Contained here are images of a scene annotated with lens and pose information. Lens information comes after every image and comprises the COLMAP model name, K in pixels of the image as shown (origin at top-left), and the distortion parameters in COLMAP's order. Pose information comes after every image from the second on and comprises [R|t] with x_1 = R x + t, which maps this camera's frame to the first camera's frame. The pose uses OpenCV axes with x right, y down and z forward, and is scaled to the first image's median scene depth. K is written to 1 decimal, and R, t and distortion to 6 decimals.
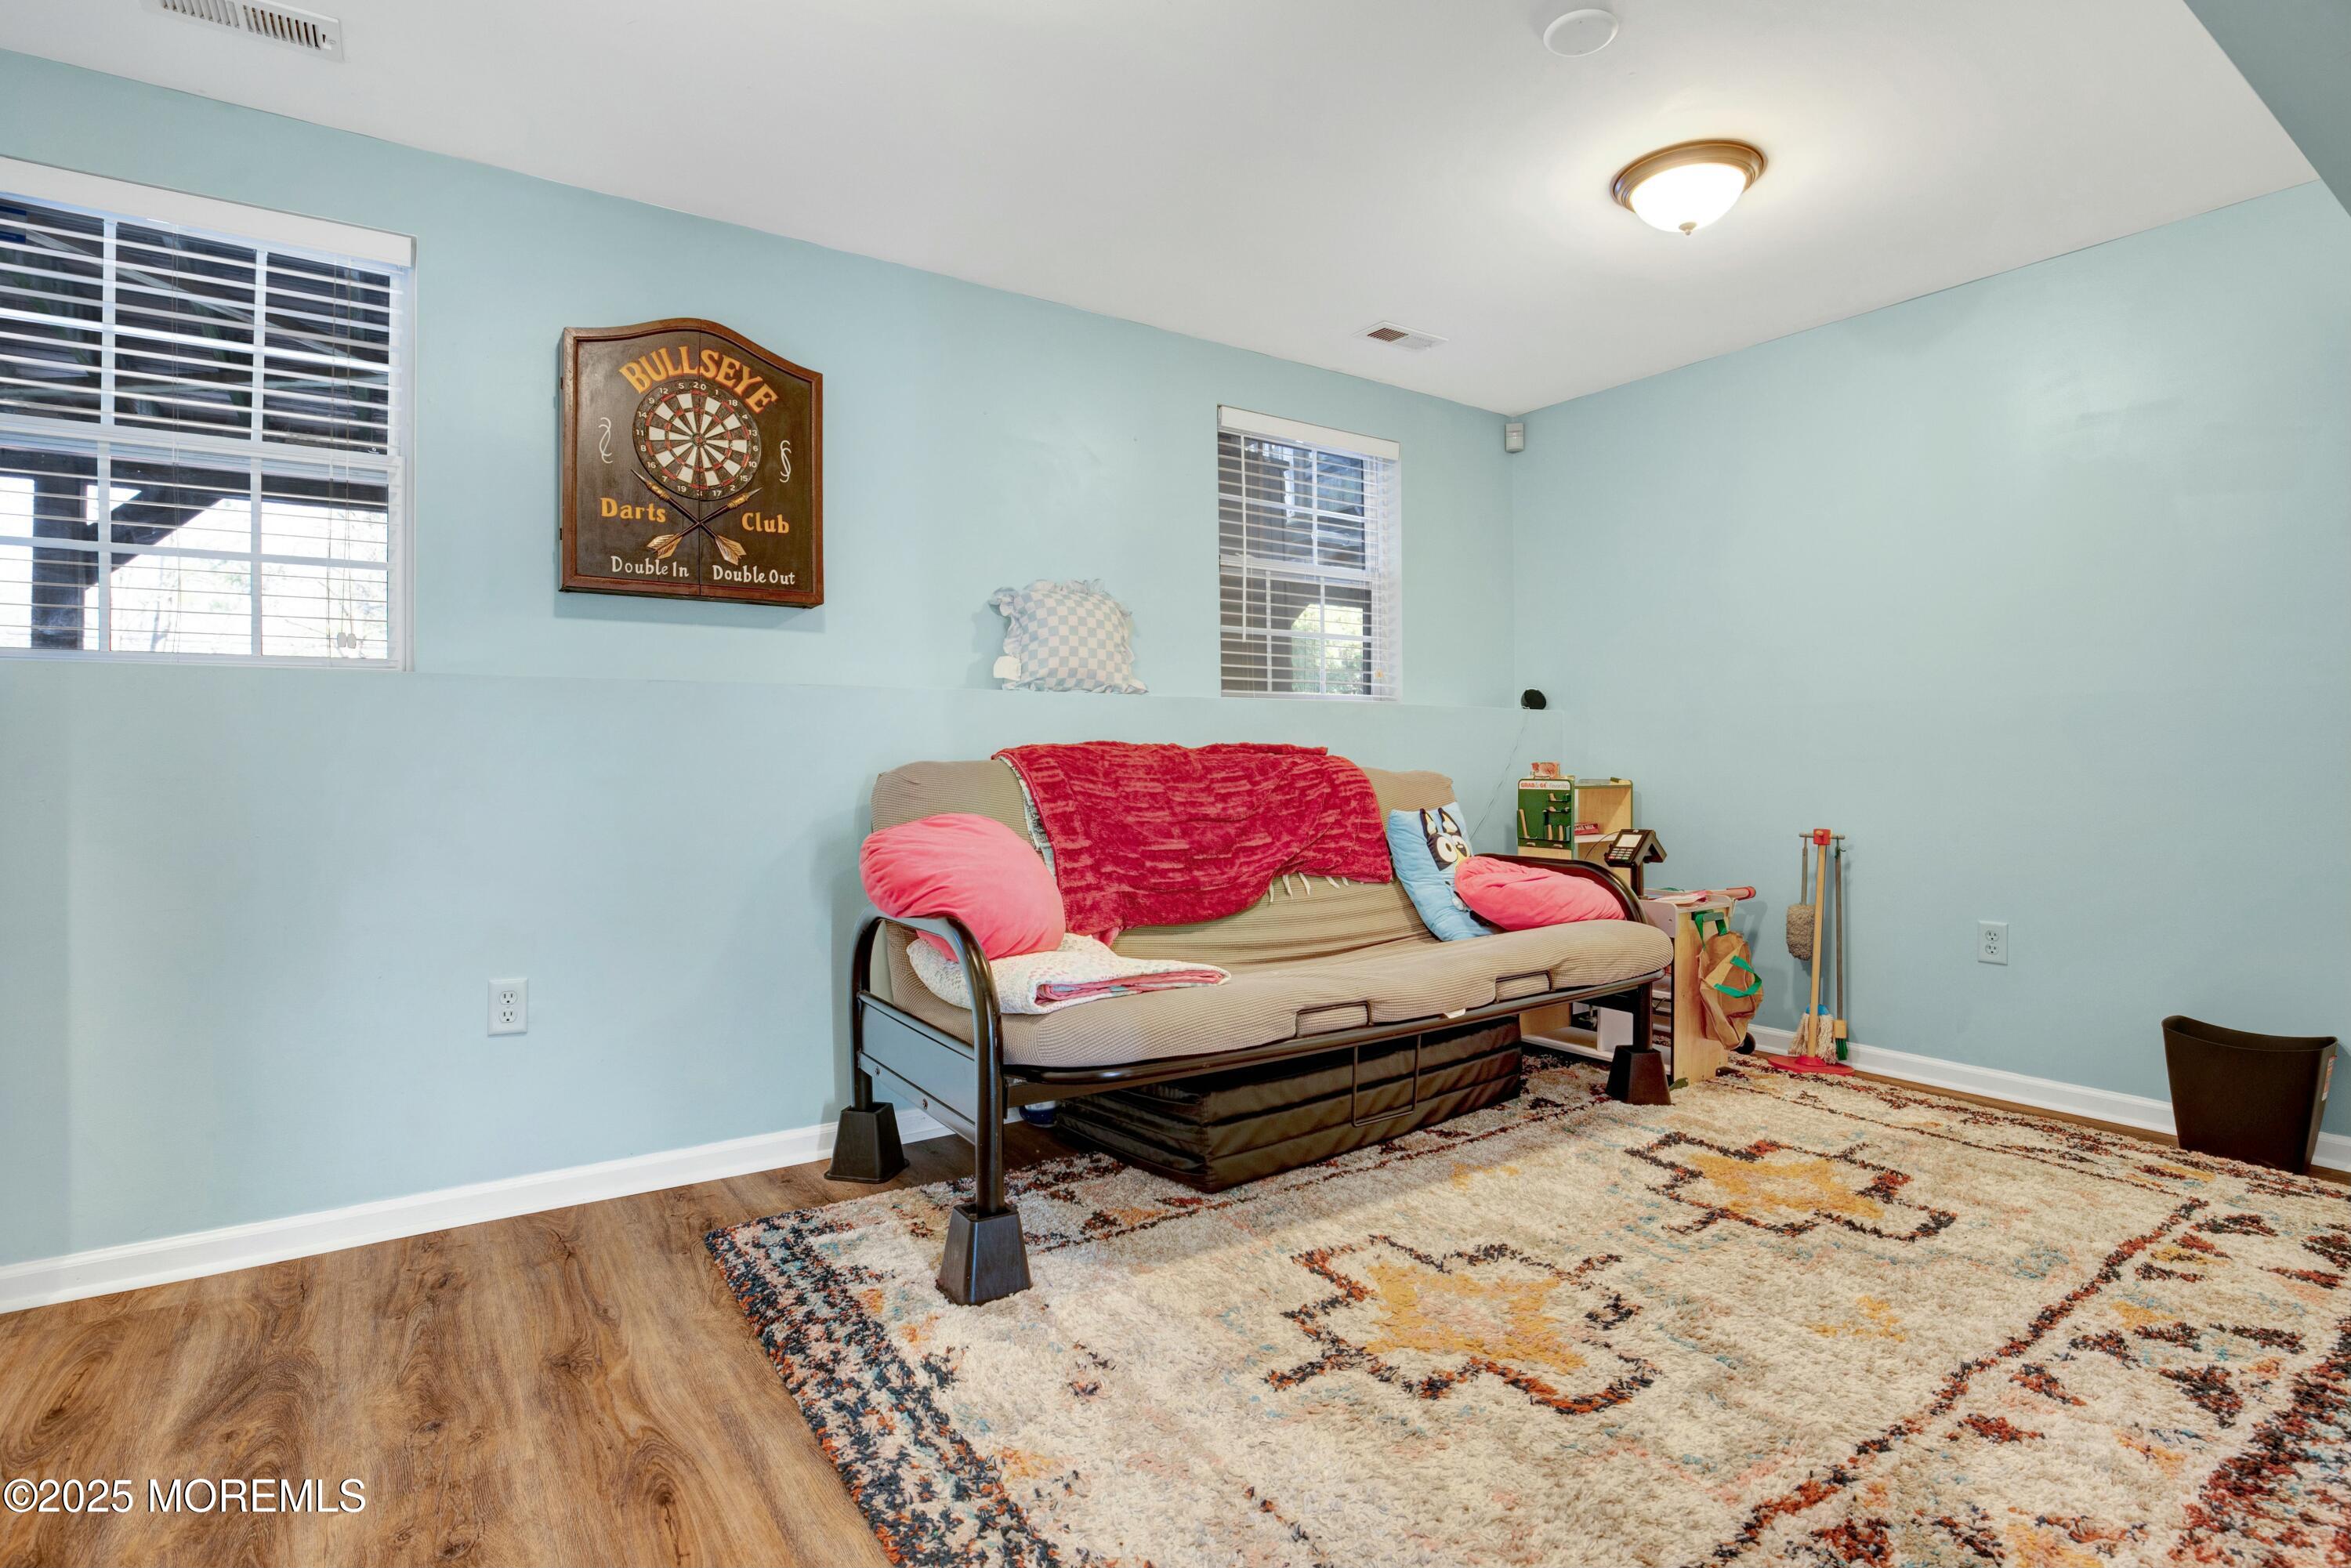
lens RADIAL K [[1129.9, 0, 1172.0], [0, 1129.9, 767.5], [0, 0, 1]] dist [-0.024189, -0.000298]
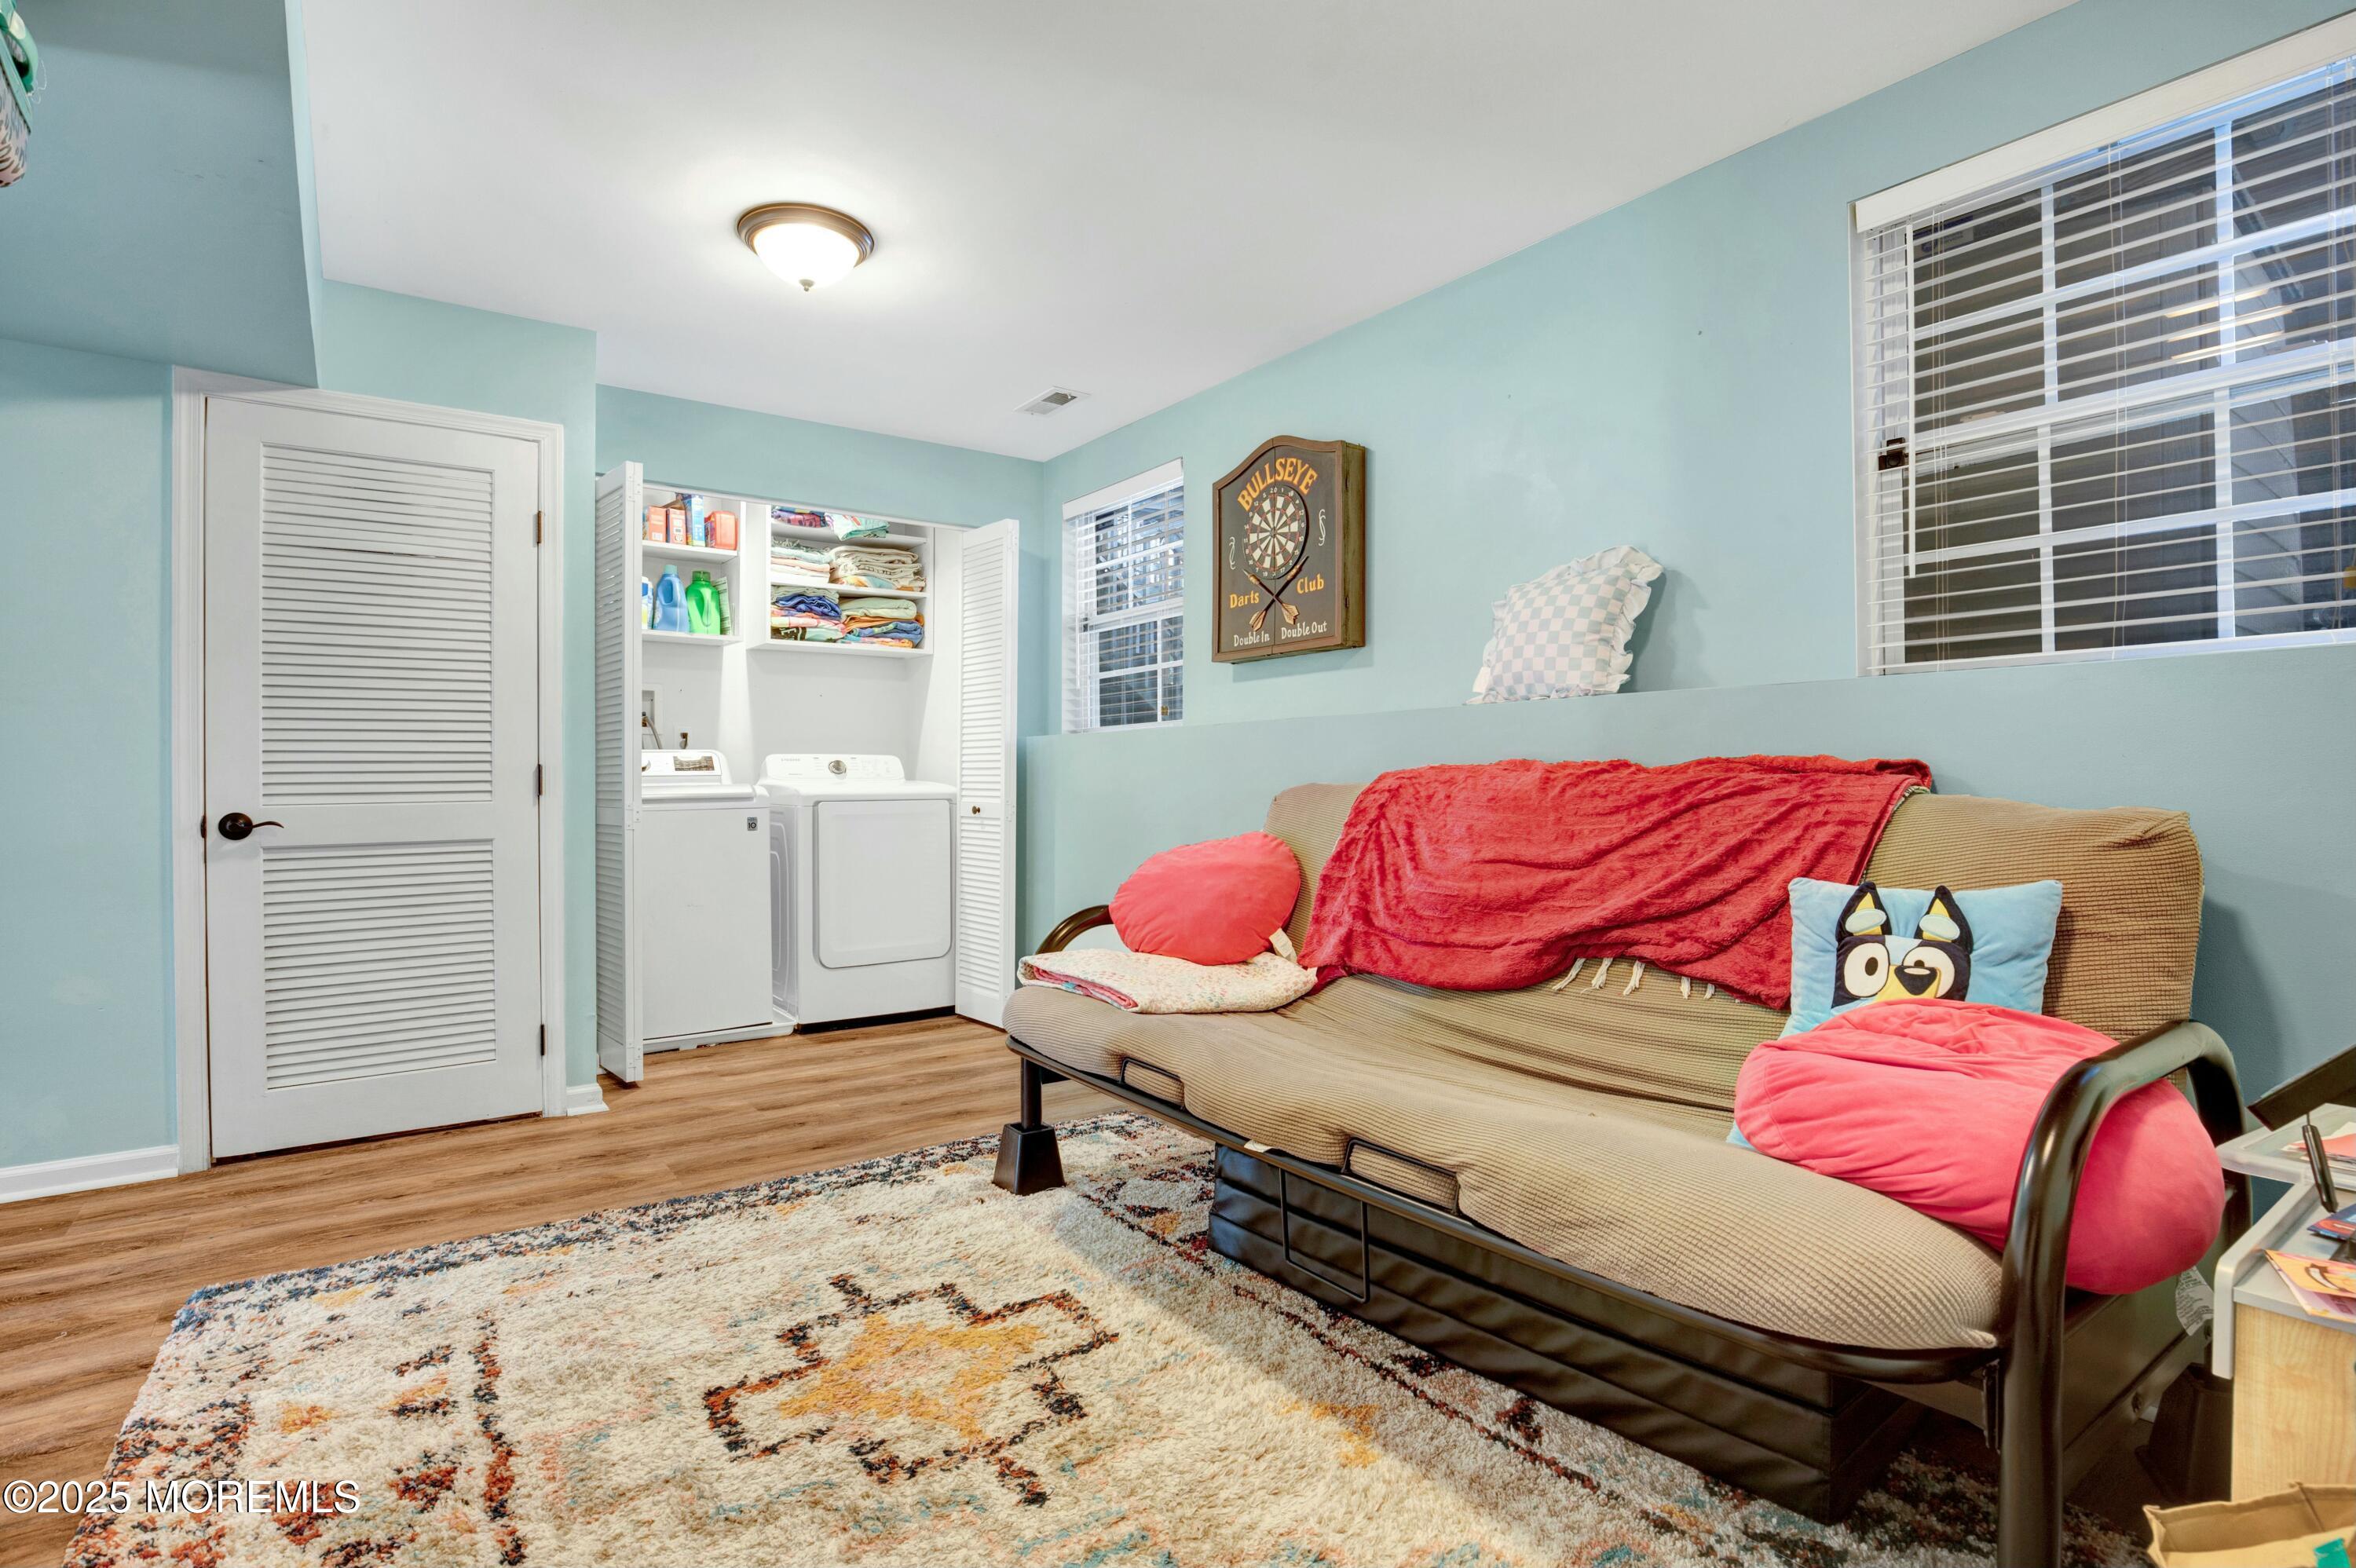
lens RADIAL K [[1132.2, 0, 1174.4], [0, 1132.2, 785.0], [0, 0, 1]] dist [-0.024189, -0.000298]
pose [[0.041051, 0.005320, -0.999143, 0.897862], [-0.003141, 0.999982, 0.005196, -0.010099], [0.999152, 0.002925, 0.041067, 0.865782]]
